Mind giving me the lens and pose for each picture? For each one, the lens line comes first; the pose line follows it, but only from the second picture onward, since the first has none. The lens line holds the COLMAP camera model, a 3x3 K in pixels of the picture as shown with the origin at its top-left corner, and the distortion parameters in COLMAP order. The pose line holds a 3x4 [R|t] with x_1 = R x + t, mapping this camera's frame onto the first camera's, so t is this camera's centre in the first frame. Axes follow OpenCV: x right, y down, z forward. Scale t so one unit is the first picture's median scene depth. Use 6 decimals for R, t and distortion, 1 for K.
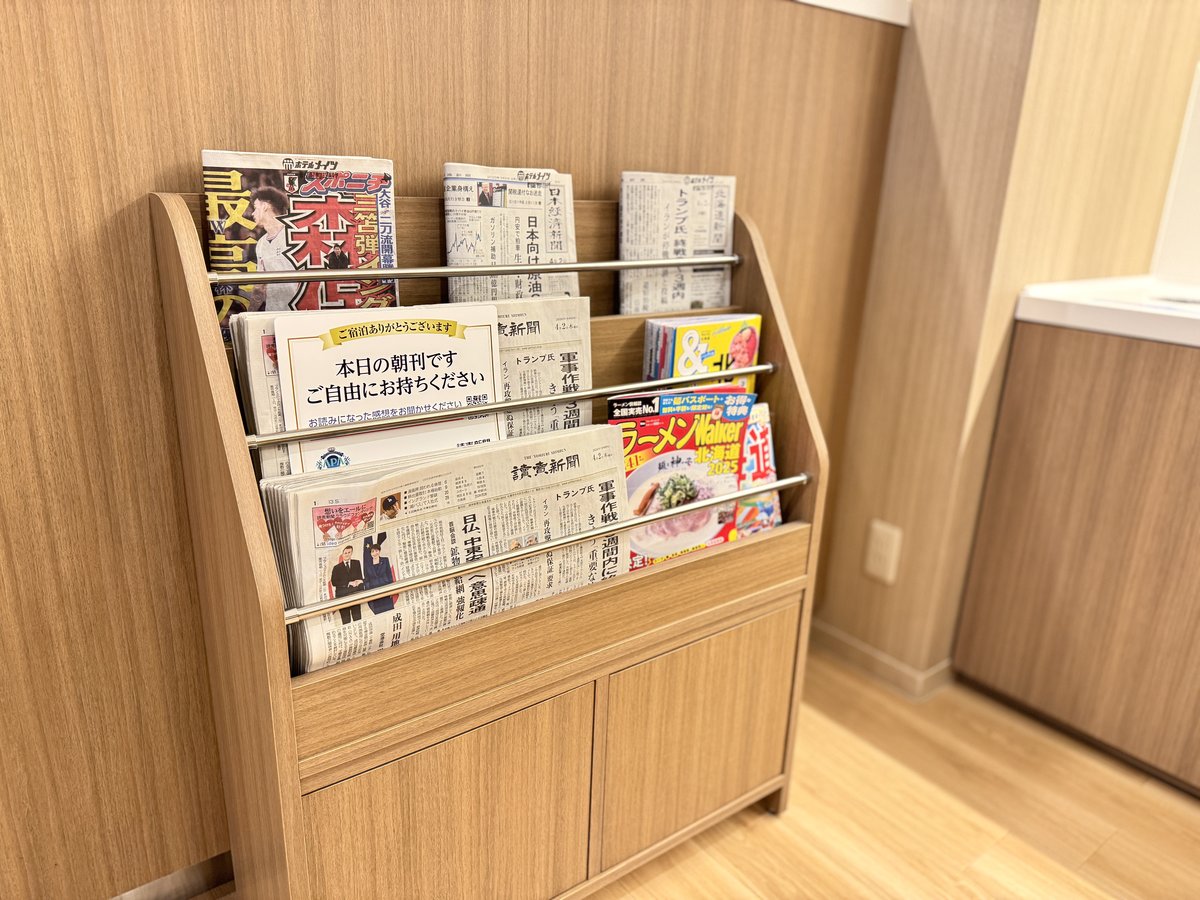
lens RADIAL K [[850.6, 0, 613.9], [0, 850.6, 453.6], [0, 0, 1]] dist [0.090440, -0.124185]
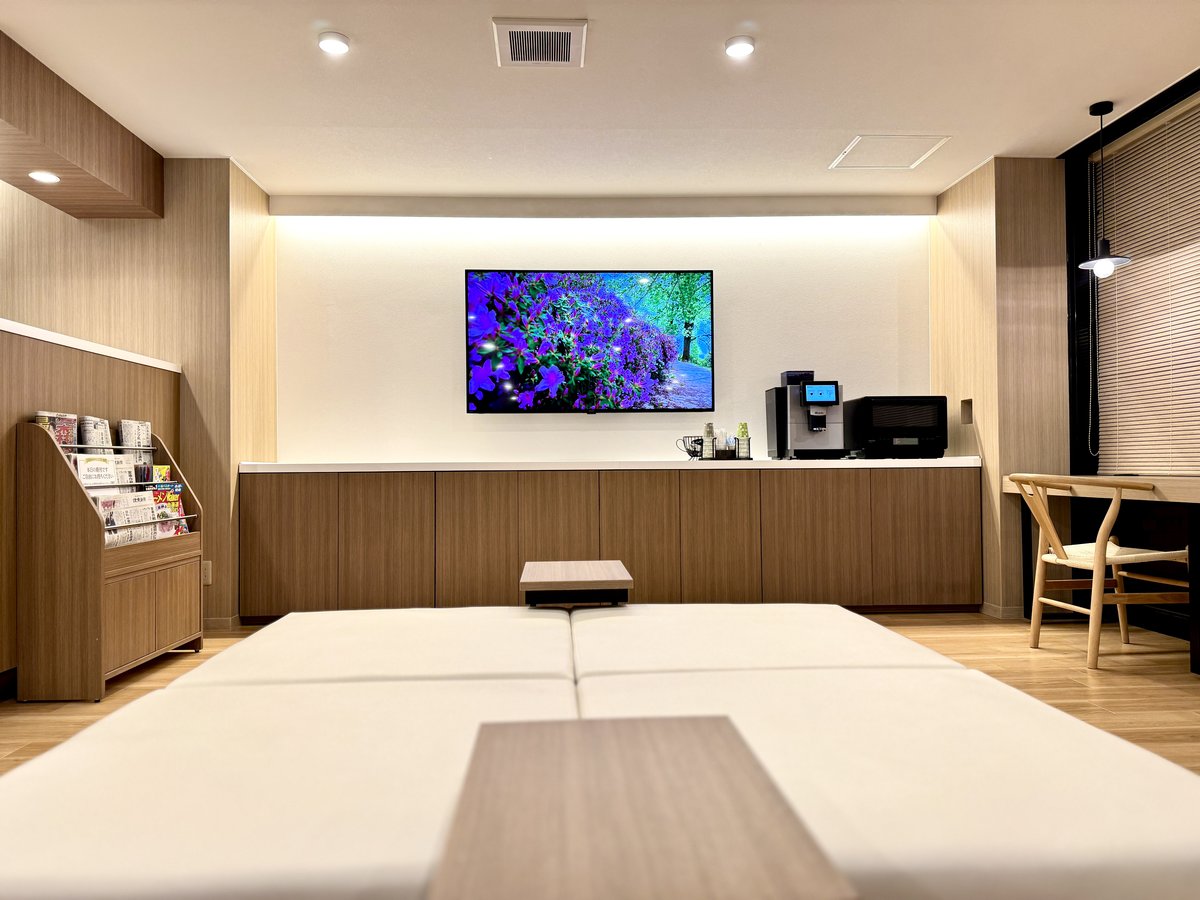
lens RADIAL K [[850.6, 0, 613.9], [0, 850.6, 453.6], [0, 0, 1]] dist [0.090440, -0.124185]
pose [[0.570336, -0.033734, 0.820718, -1.491073], [0.283450, 0.945865, -0.158098, 0.753890], [-0.770956, 0.322802, 0.549023, -1.960424]]
